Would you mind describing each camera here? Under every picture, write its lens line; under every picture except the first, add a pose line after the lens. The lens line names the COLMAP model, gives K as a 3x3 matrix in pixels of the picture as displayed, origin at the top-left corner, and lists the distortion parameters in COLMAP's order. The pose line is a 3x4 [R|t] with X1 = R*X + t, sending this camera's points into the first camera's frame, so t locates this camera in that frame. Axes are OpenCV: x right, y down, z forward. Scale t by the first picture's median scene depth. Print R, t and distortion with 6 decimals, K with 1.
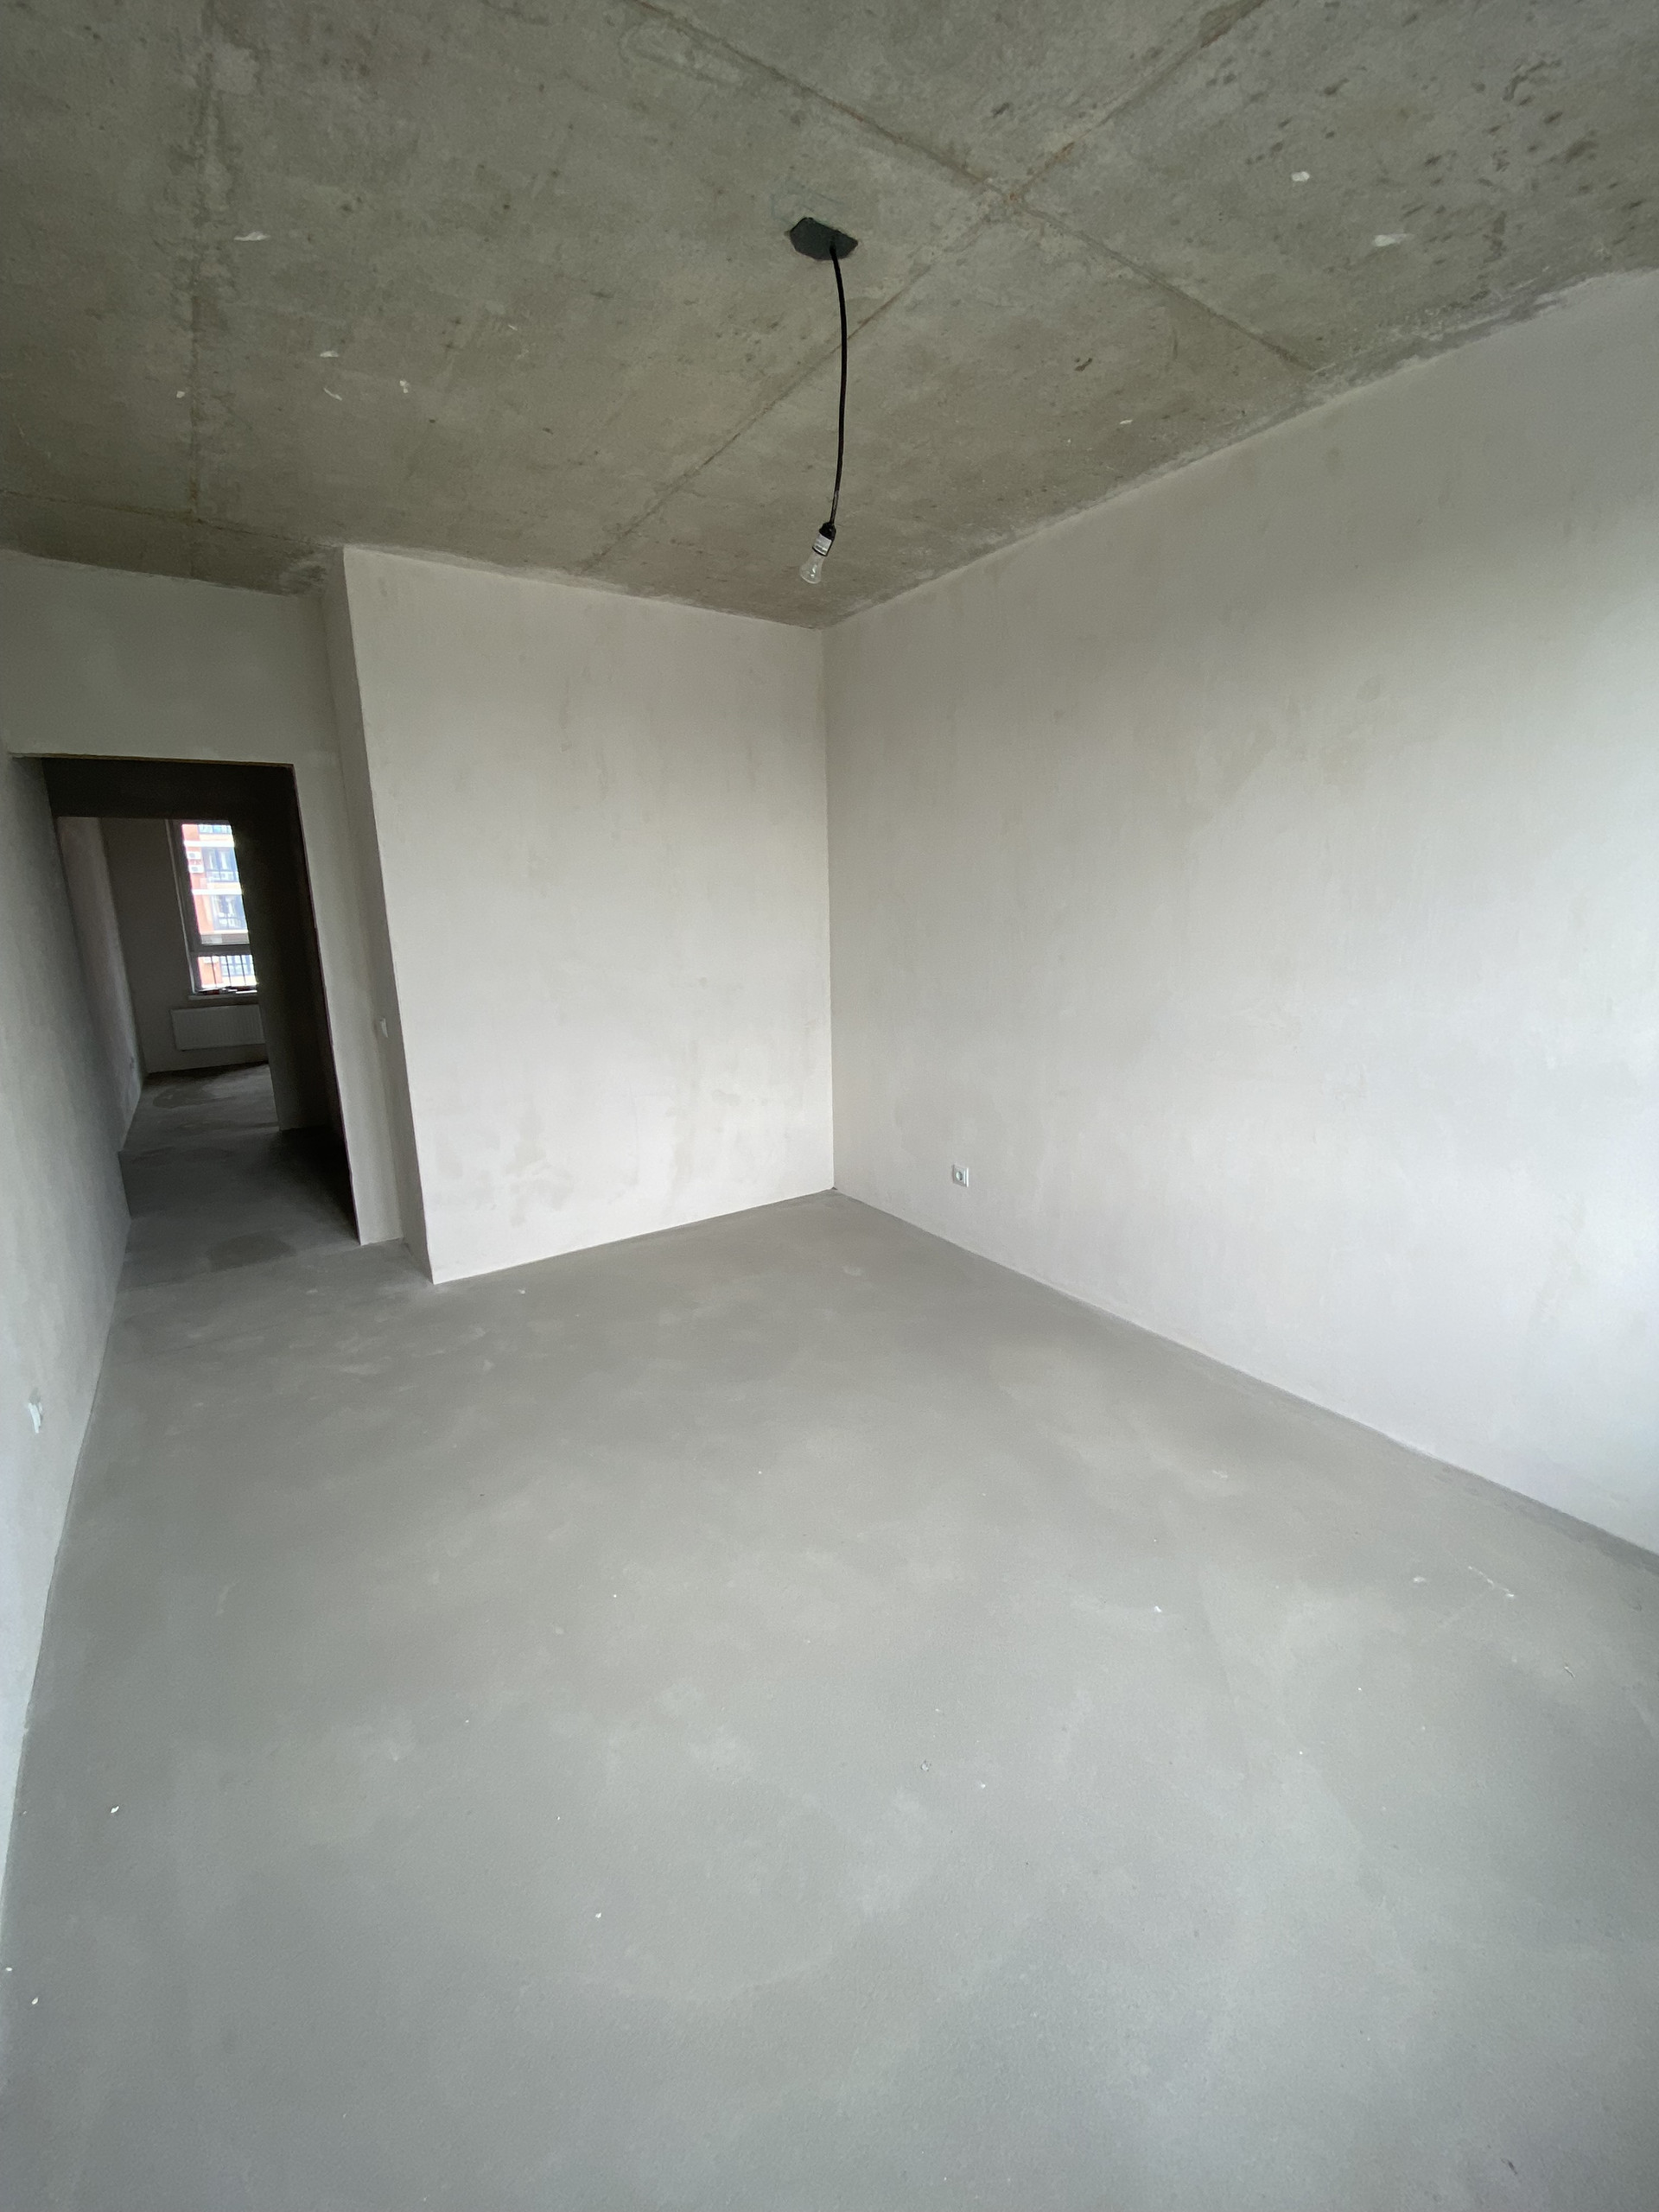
lens RADIAL K [[885.4, 0, 829.3], [0, 885.4, 1098.3], [0, 0, 1]] dist [0.012267, -0.017497]
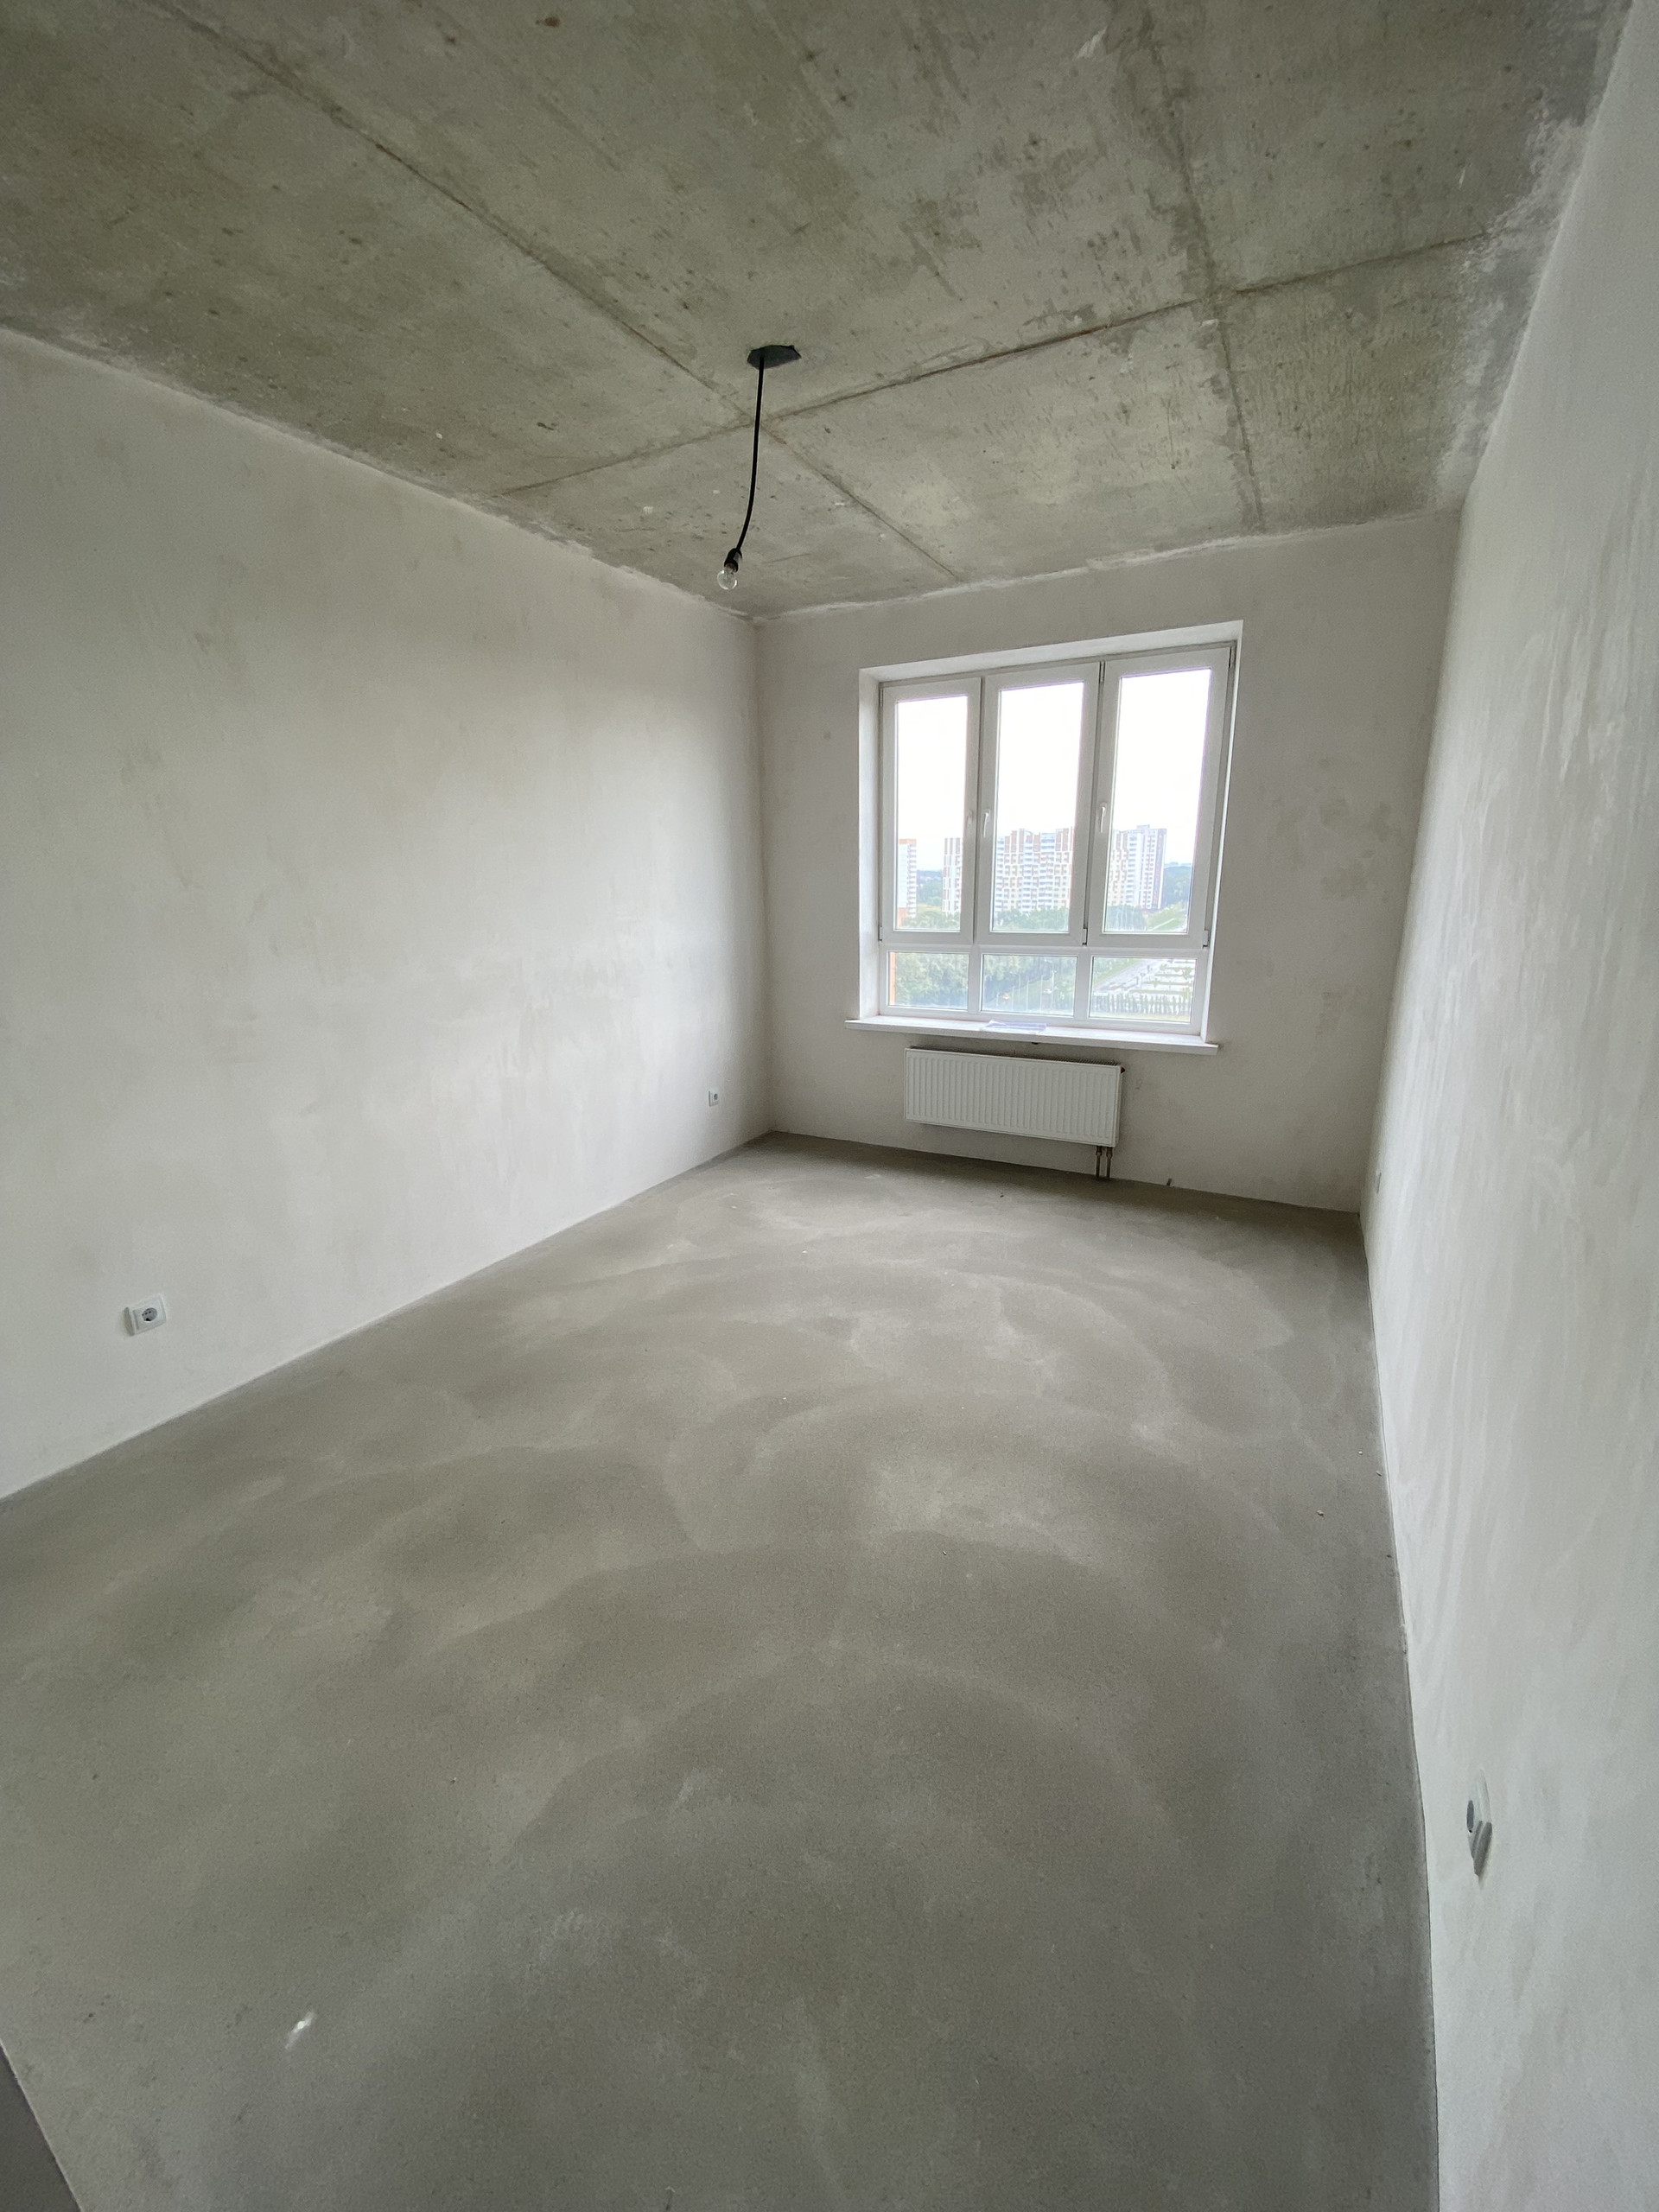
lens RADIAL K [[984.7, 0, 783.5], [0, 984.7, 1127.1], [0, 0, 1]] dist [0.018398, -0.026715]
pose [[-0.456415, -0.200680, 0.866841, -1.306362], [0.214051, 0.920858, 0.325888, -0.341083], [-0.863636, 0.334288, -0.377338, 1.658227]]
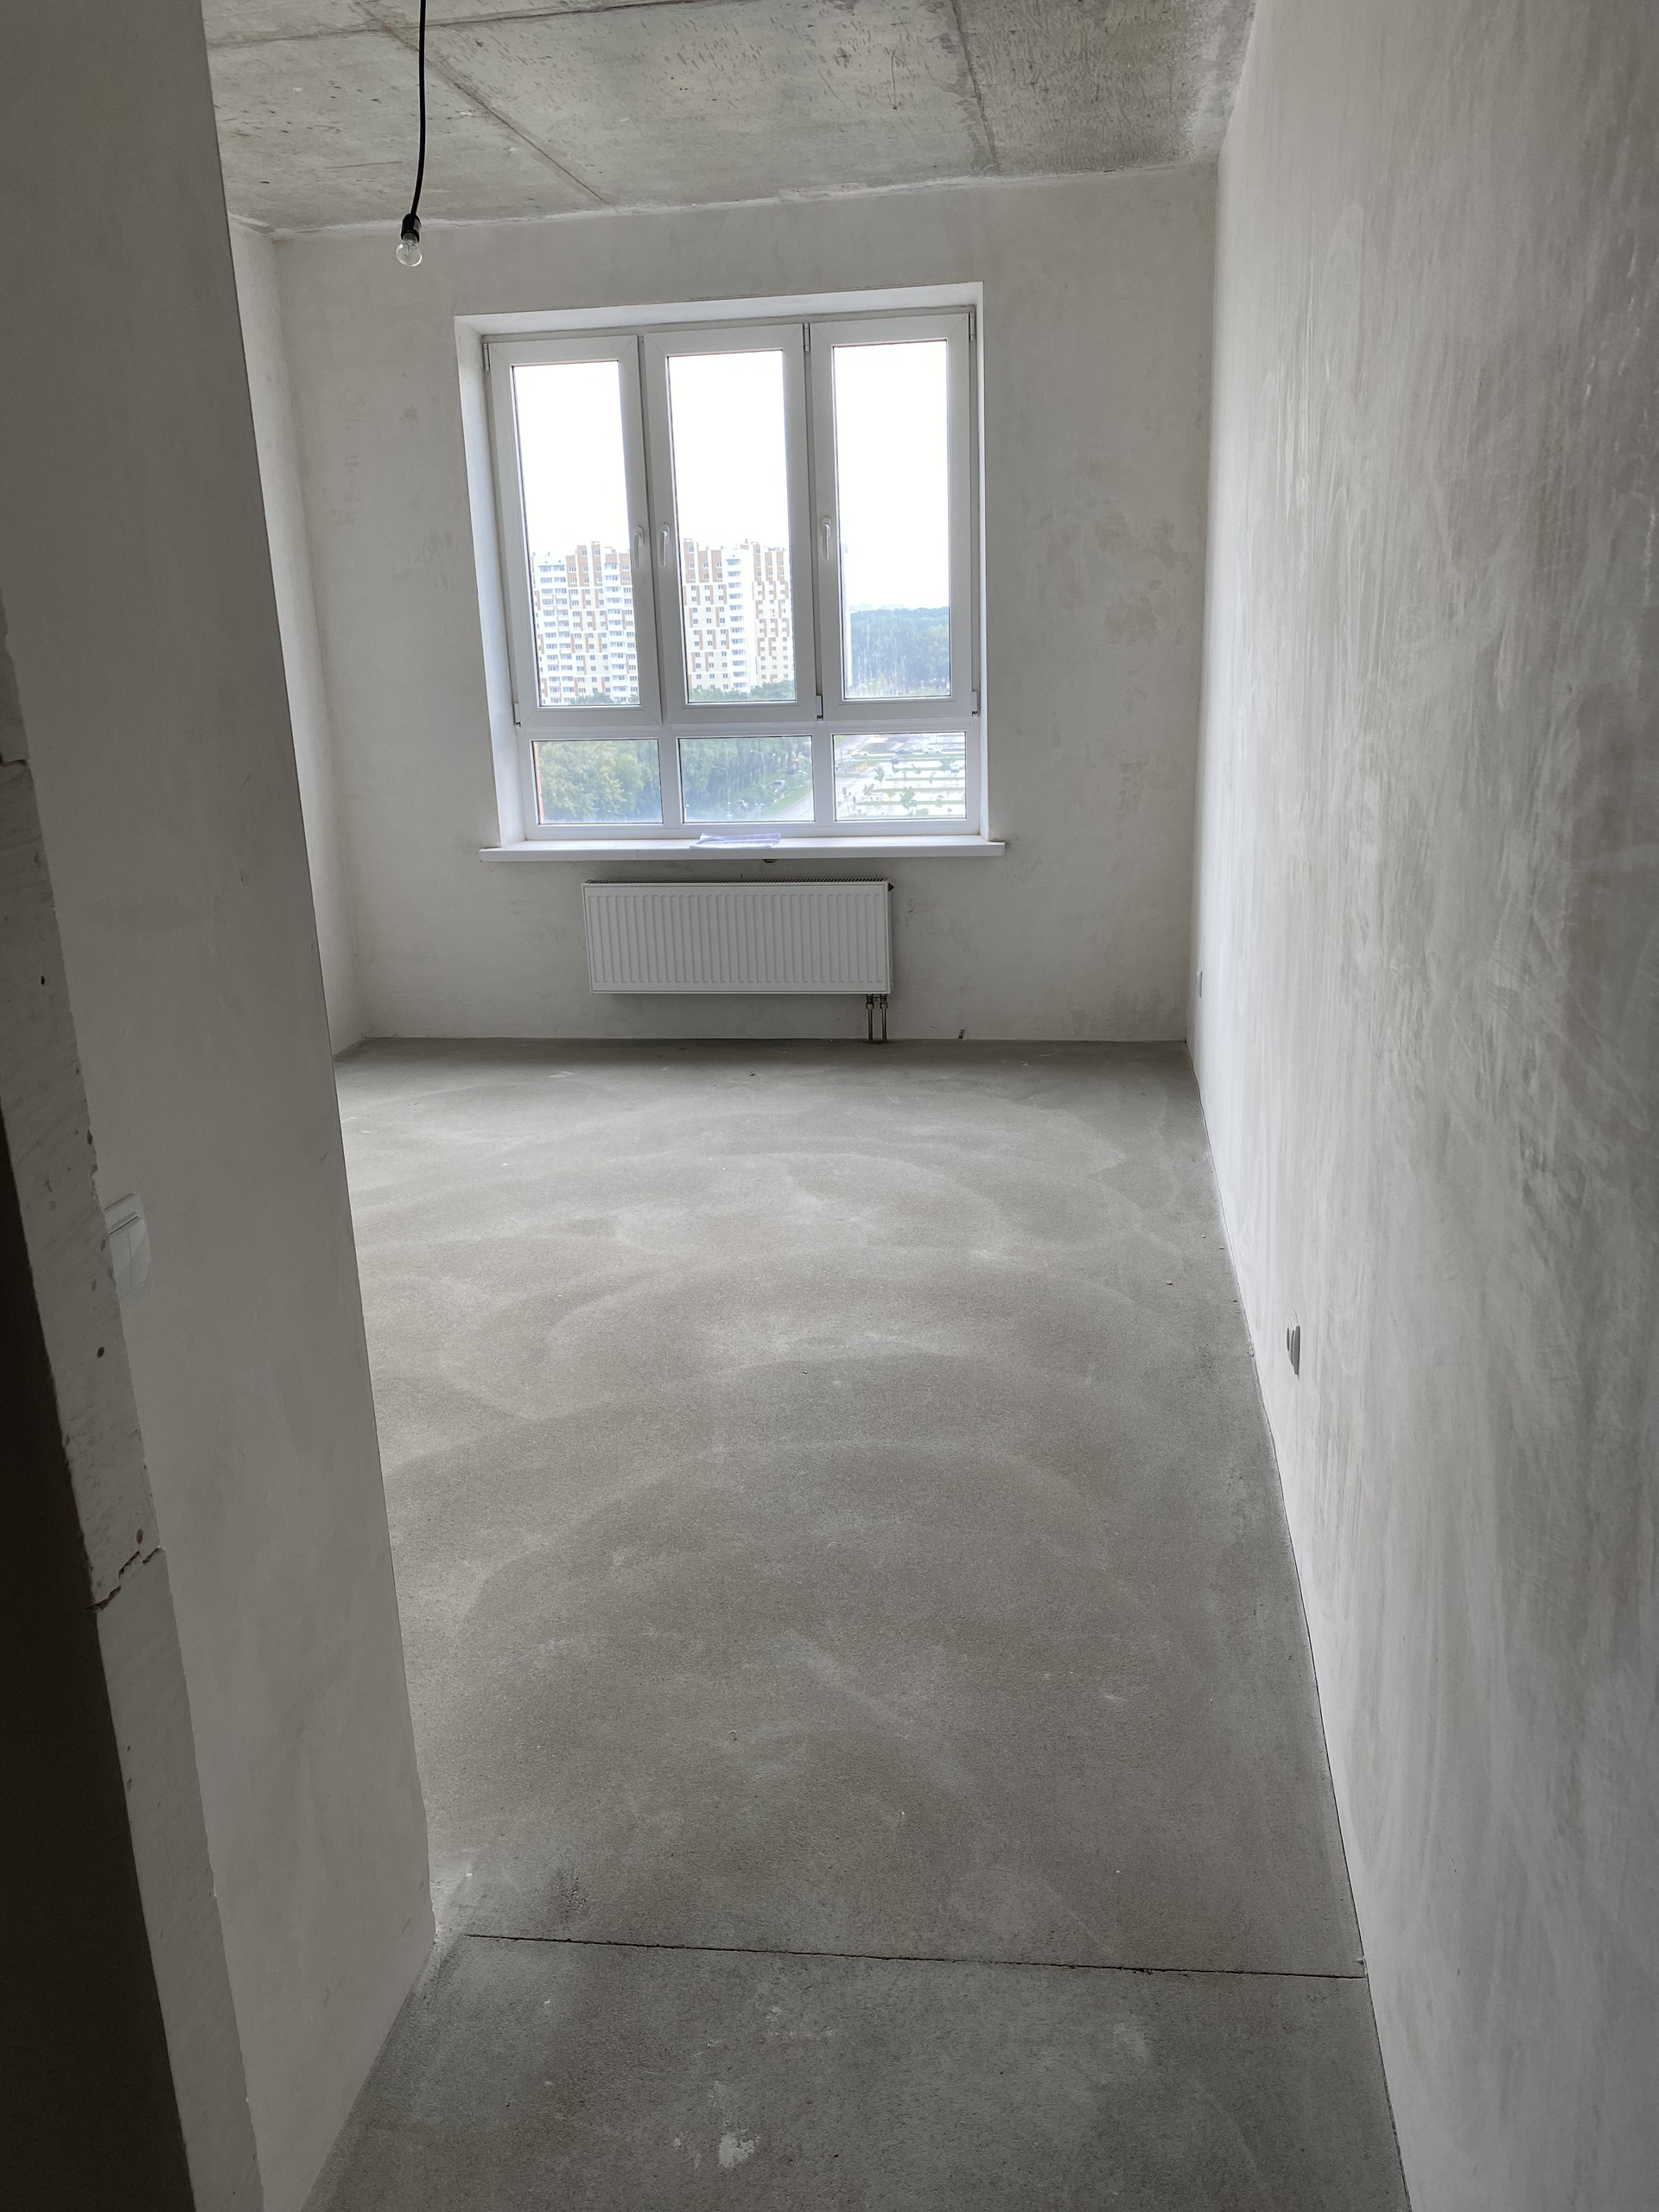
lens RADIAL K [[1670.0, 0, 829.5], [0, 1670.0, 1106.0], [0, 0, 1]] dist [0.054012, -0.052986]
pose [[-0.719786, -0.153620, 0.676986, -1.701503], [0.198707, 0.888809, 0.412957, -0.454325], [-0.665150, 0.431763, -0.609227, 2.217067]]
